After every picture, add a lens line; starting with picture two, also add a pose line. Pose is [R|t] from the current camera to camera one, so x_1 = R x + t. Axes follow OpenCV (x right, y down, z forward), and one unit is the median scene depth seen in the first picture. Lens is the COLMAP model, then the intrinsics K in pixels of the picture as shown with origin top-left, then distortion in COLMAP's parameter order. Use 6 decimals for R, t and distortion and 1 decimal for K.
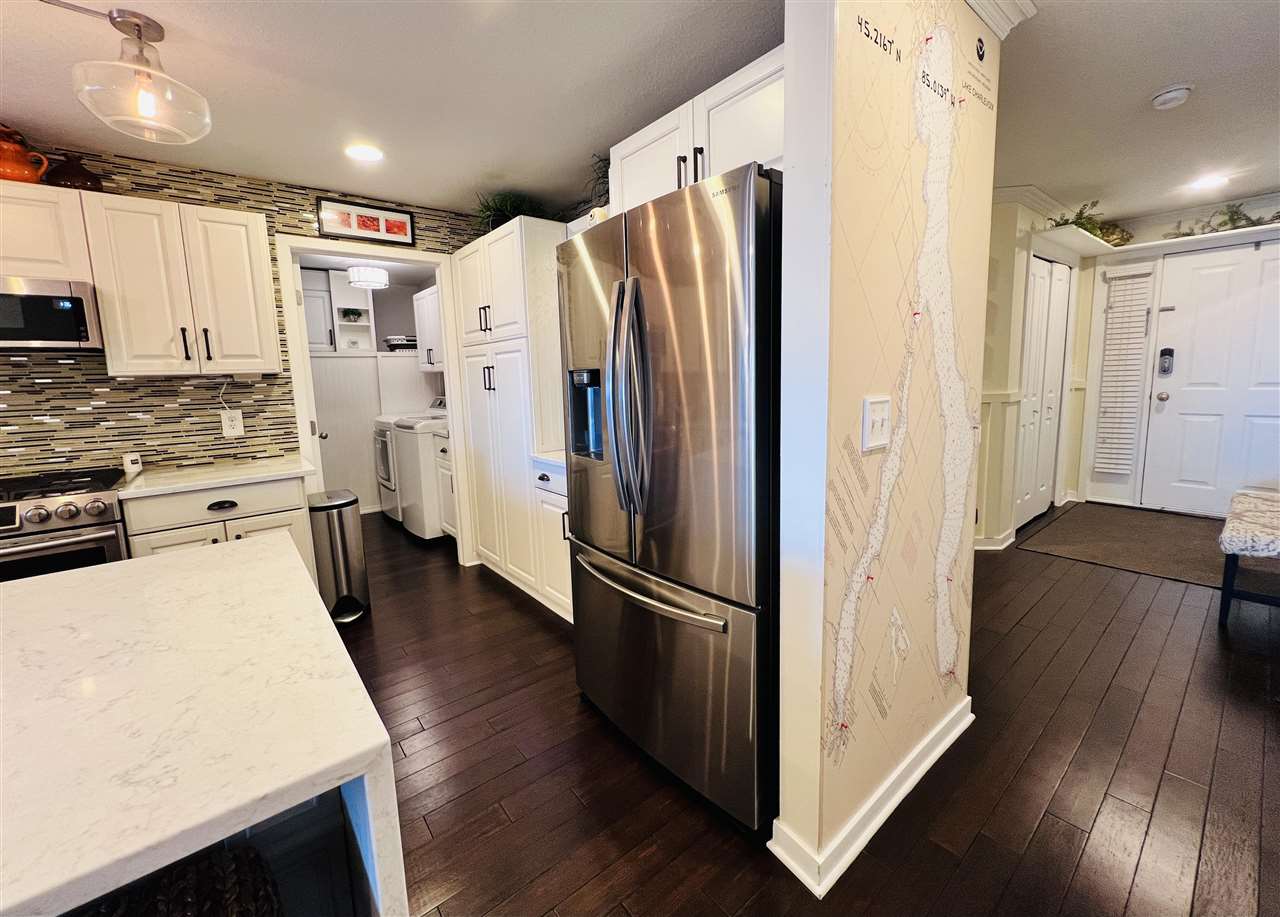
lens RADIAL K [[511.7, 0, 639.1], [0, 511.7, 438.0], [0, 0, 1]] dist [-0.002769, 0.000157]
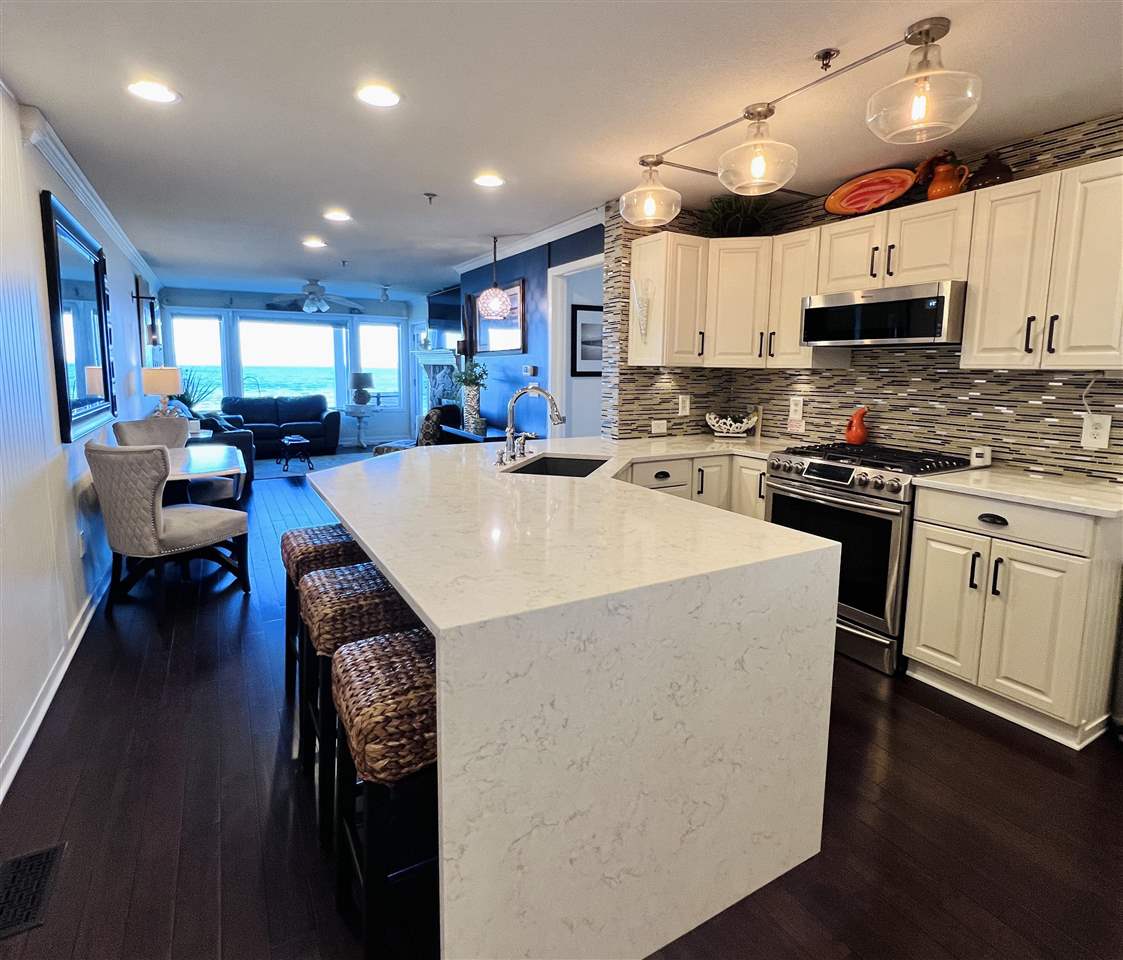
lens RADIAL K [[600.8, 0, 562.9], [0, 600.8, 440.8], [0, 0, 1]] dist [0.004100, -0.001162]
pose [[-0.151664, 0.149227, -0.977103, 0.282404], [-0.129921, 0.976952, 0.169370, -0.077822], [0.979856, 0.152634, -0.128781, 0.376666]]
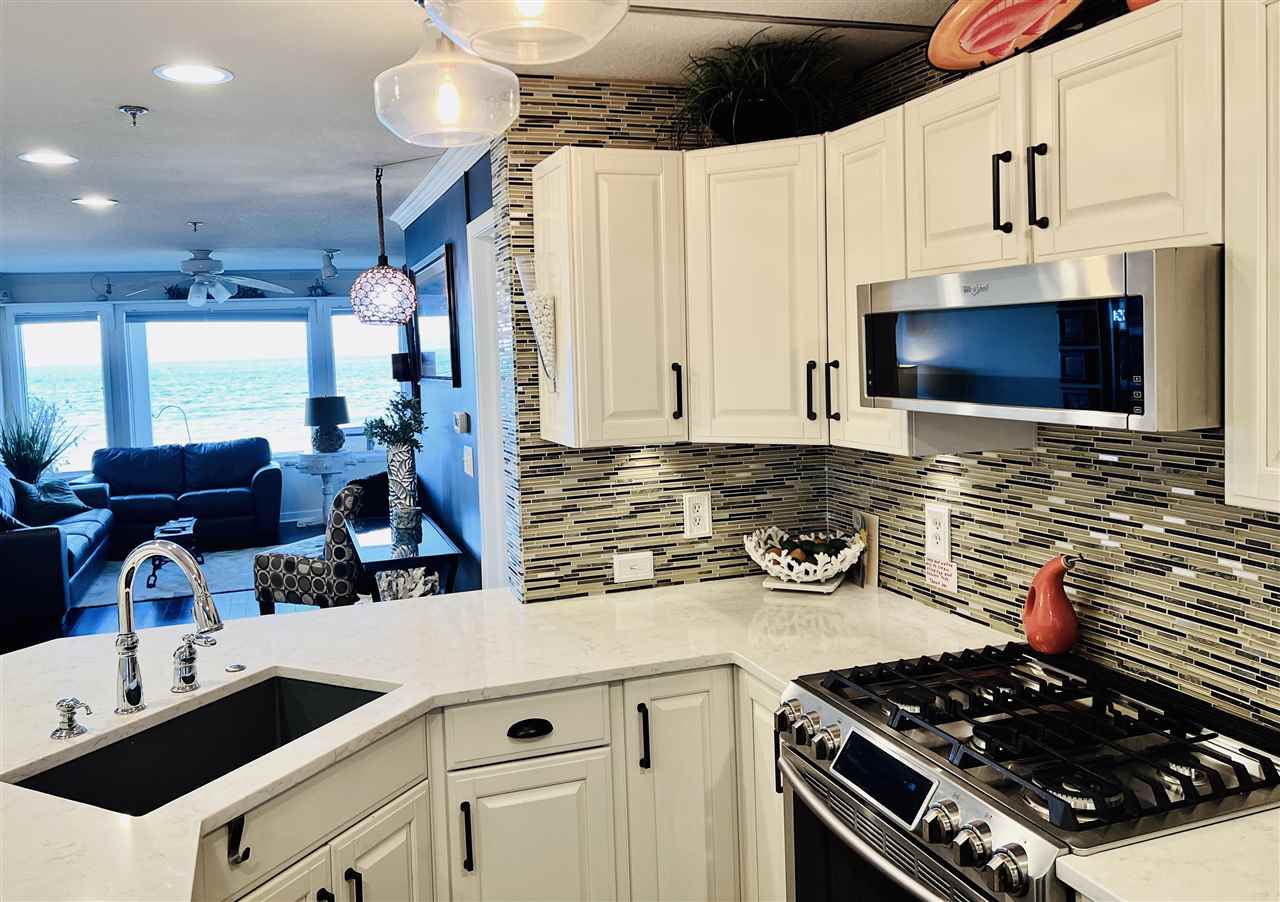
lens RADIAL K [[1004.0, 0, 602.4], [0, 1004.0, 399.8], [0, 0, 1]] dist [0.041777, -0.042168]
pose [[-0.352705, 0.096109, -0.930786, -0.260950], [-0.071658, 0.989016, 0.129275, -0.238456], [0.932987, 0.112294, -0.341944, 0.802597]]
